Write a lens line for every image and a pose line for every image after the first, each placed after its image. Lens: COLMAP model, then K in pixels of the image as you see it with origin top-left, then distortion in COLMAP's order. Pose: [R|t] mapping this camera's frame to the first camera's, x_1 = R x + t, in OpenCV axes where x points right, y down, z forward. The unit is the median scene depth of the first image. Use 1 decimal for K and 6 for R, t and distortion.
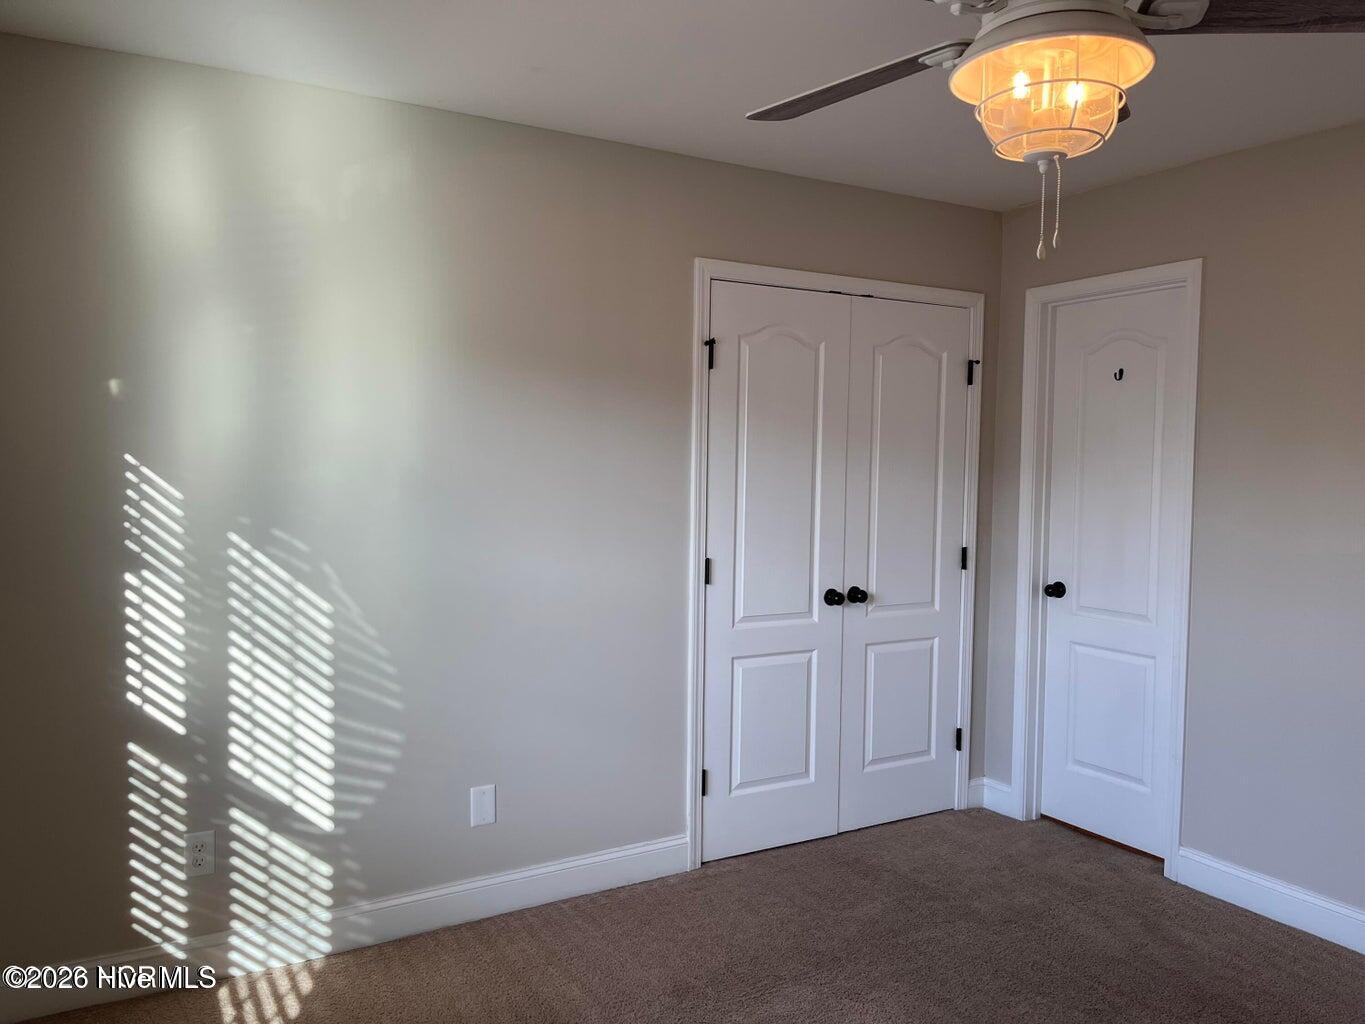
lens RADIAL K [[1029.2, 0, 685.2], [0, 1029.2, 515.3], [0, 0, 1]] dist [0.060070, -0.082760]
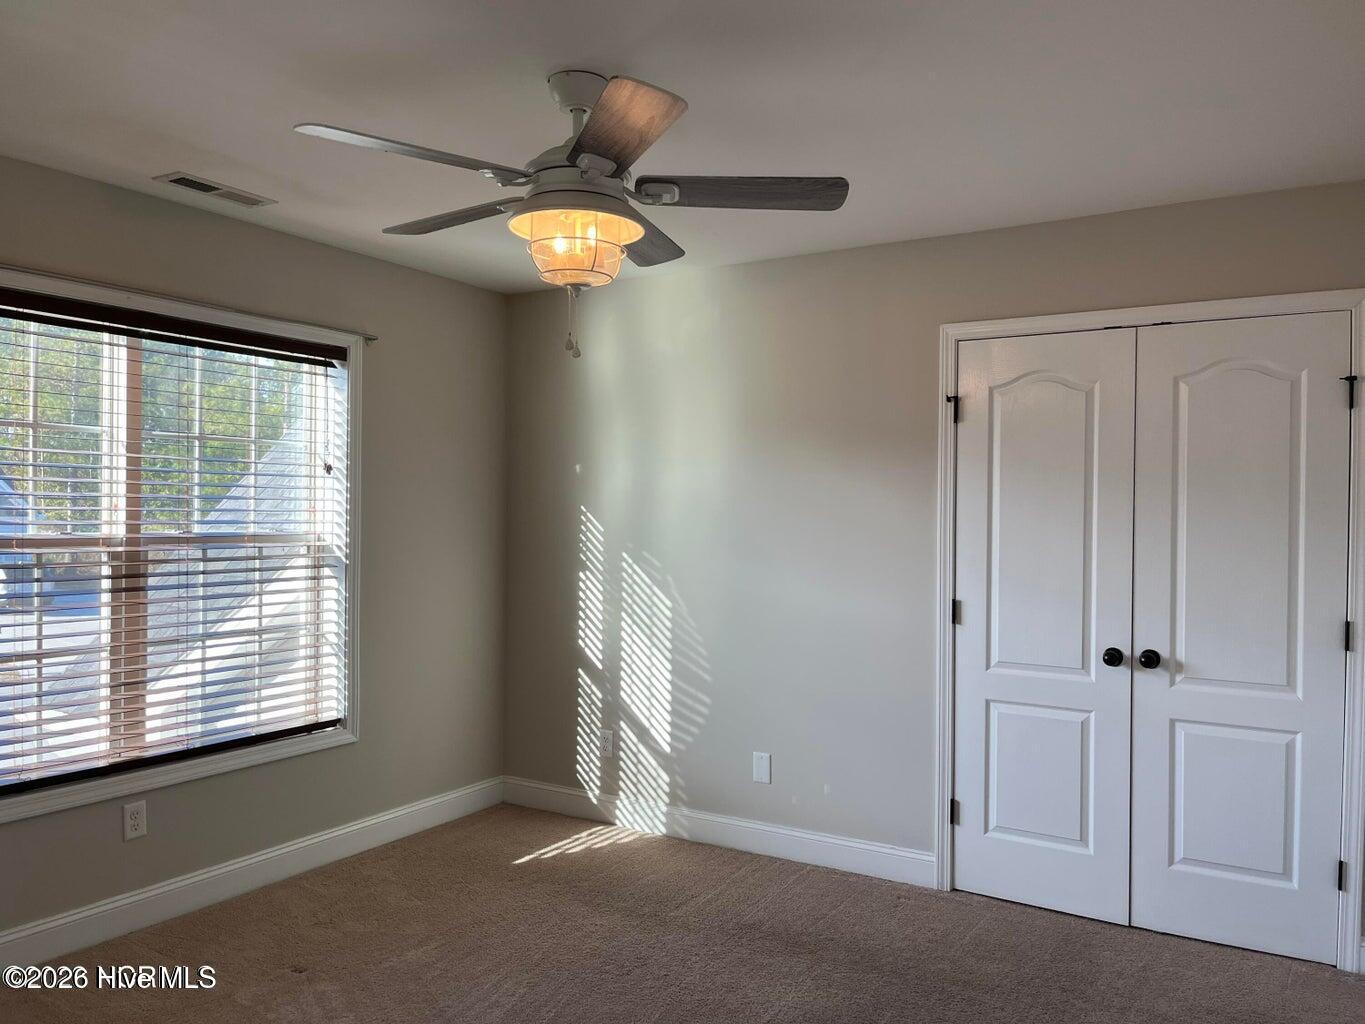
lens RADIAL K [[989.1, 0, 691.9], [0, 989.1, 514.8], [0, 0, 1]] dist [0.050402, -0.084031]
pose [[0.482953, -0.008241, -0.875608, 0.961569], [-0.056959, 0.997542, -0.040805, 0.014692], [0.873792, 0.069581, 0.481296, 0.313030]]
